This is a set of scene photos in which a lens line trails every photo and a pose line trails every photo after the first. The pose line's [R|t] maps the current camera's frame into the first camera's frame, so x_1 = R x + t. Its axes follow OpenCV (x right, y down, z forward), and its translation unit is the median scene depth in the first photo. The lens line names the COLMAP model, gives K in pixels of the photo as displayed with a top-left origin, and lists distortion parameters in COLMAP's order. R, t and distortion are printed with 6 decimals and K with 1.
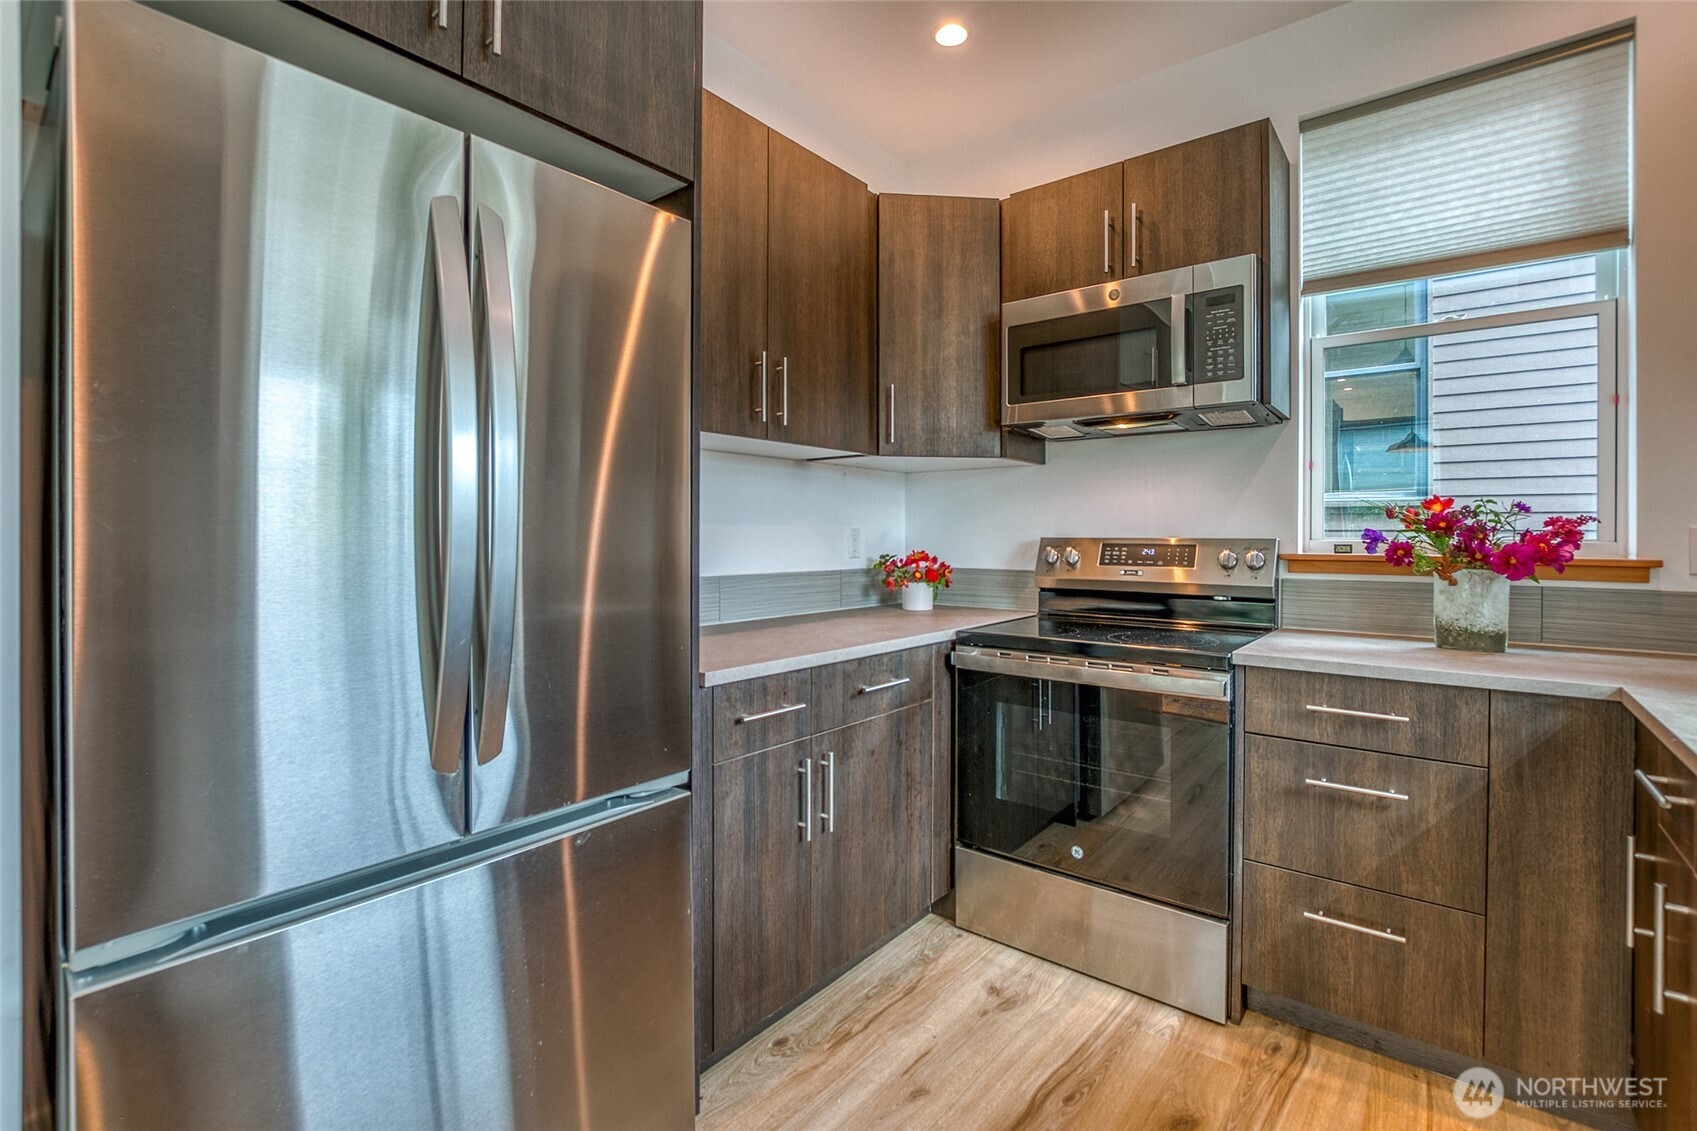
lens RADIAL K [[765.5, 0, 839.3], [0, 765.5, 534.7], [0, 0, 1]] dist [-0.023422, 0.005971]
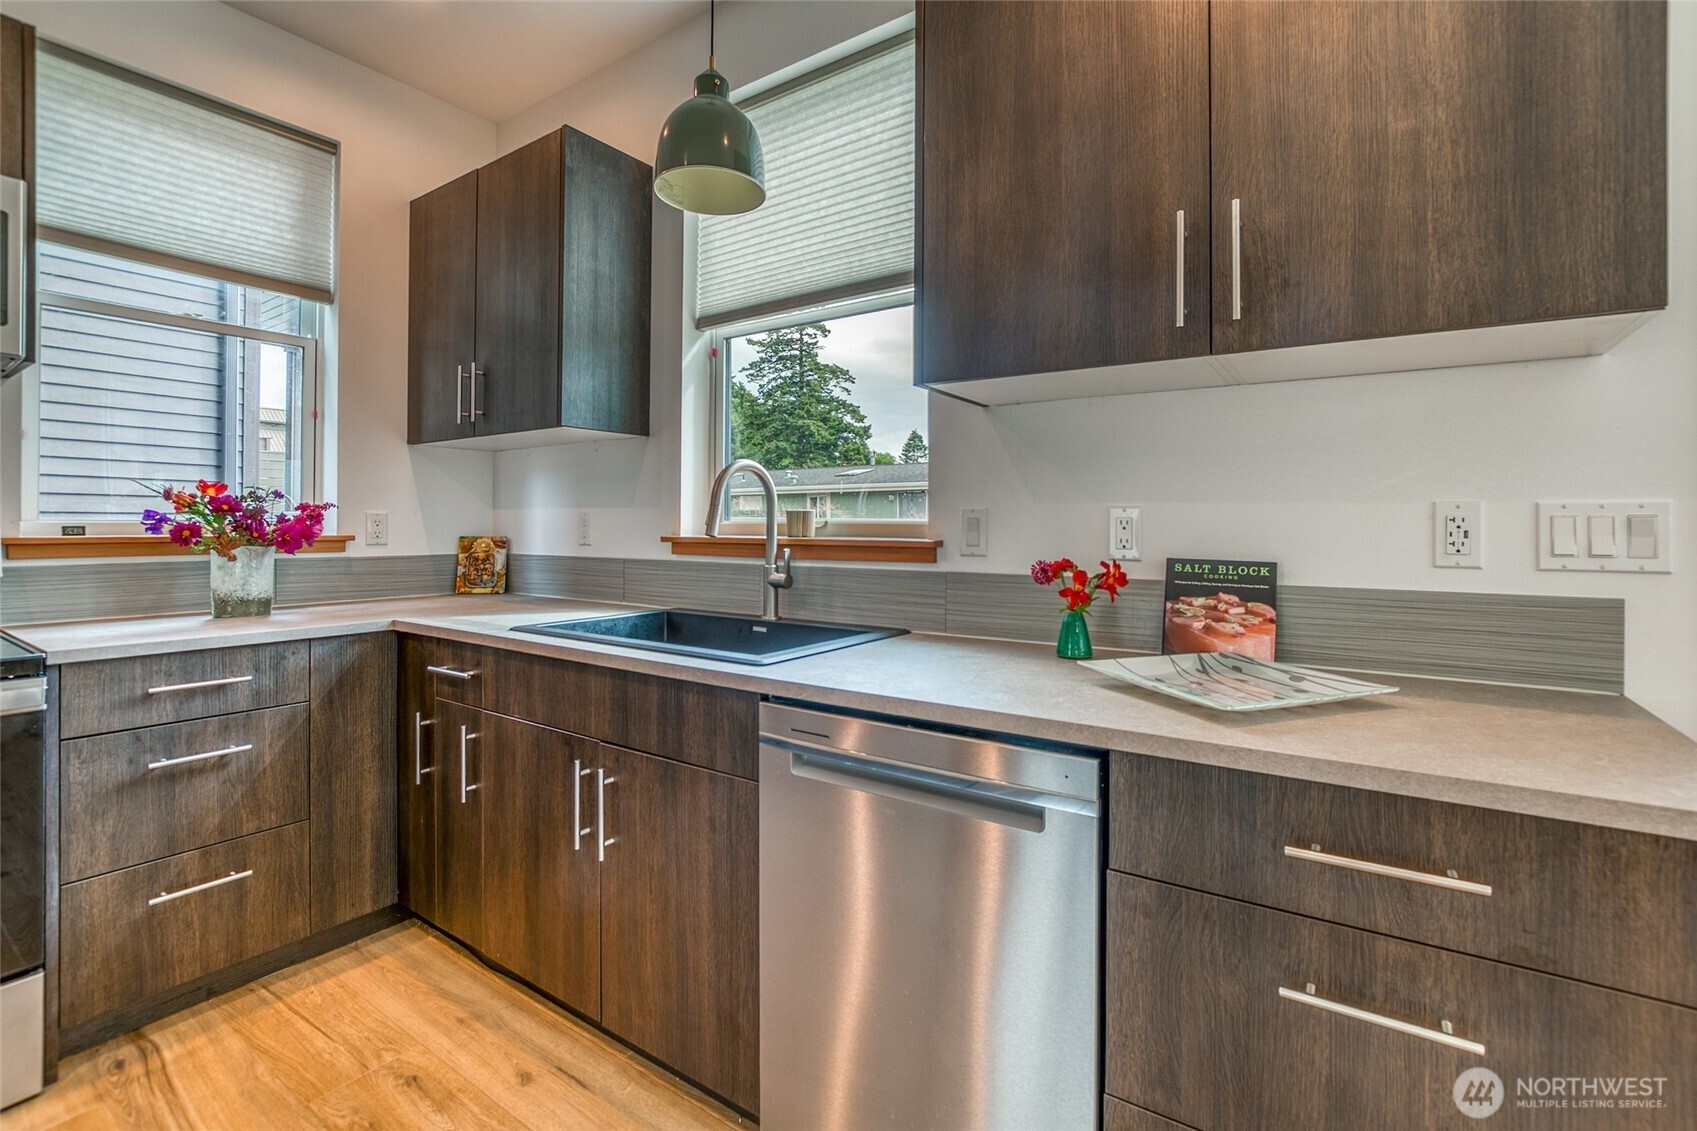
lens RADIAL K [[765.5, 0, 855.6], [0, 765.5, 525.5], [0, 0, 1]] dist [-0.023422, 0.005971]
pose [[-0.073916, -0.004812, 0.997253, -0.378087], [-0.004574, 0.999979, 0.004487, 0.004495], [-0.997254, -0.004230, -0.073936, 0.148207]]
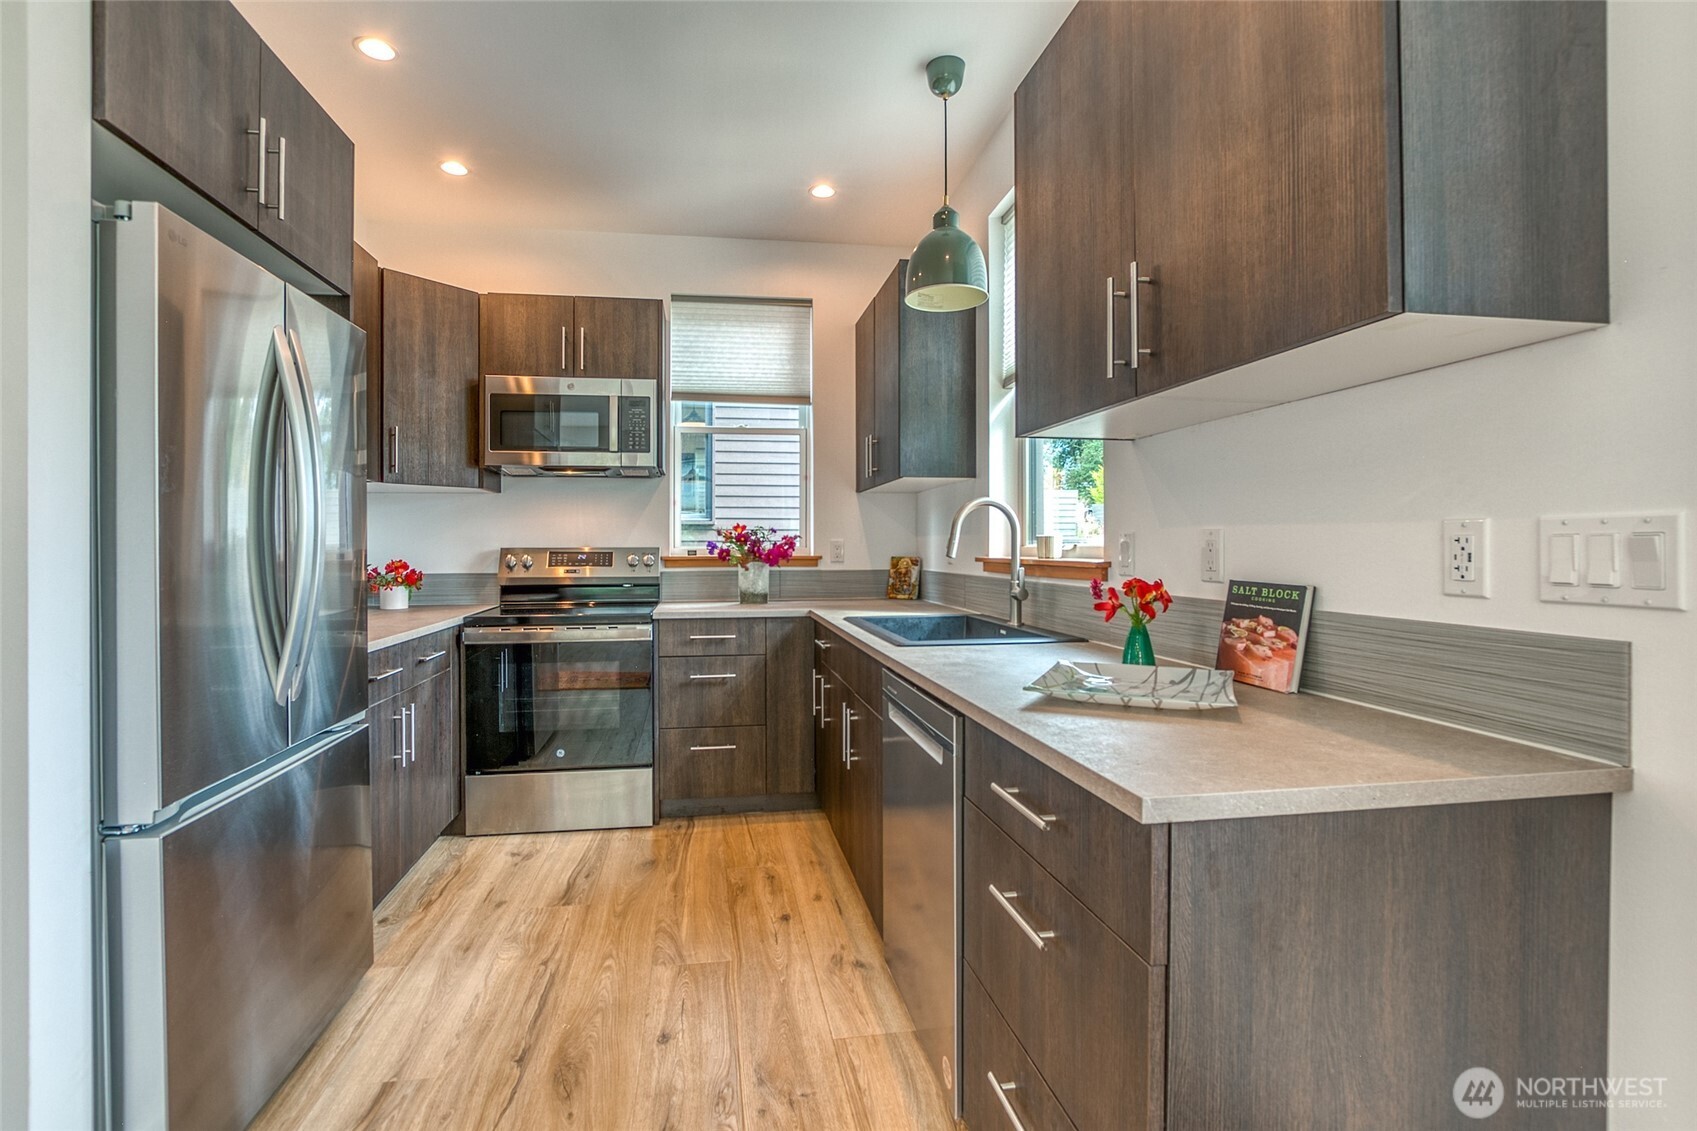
lens RADIAL K [[765.5, 0, 812.6], [0, 765.5, 552.1], [0, 0, 1]] dist [-0.023422, 0.005971]
pose [[0.679800, -0.011618, 0.733305, -0.500214], [0.005753, 0.999928, 0.010509, 0.000071], [-0.733375, -0.002925, 0.679818, -0.446884]]
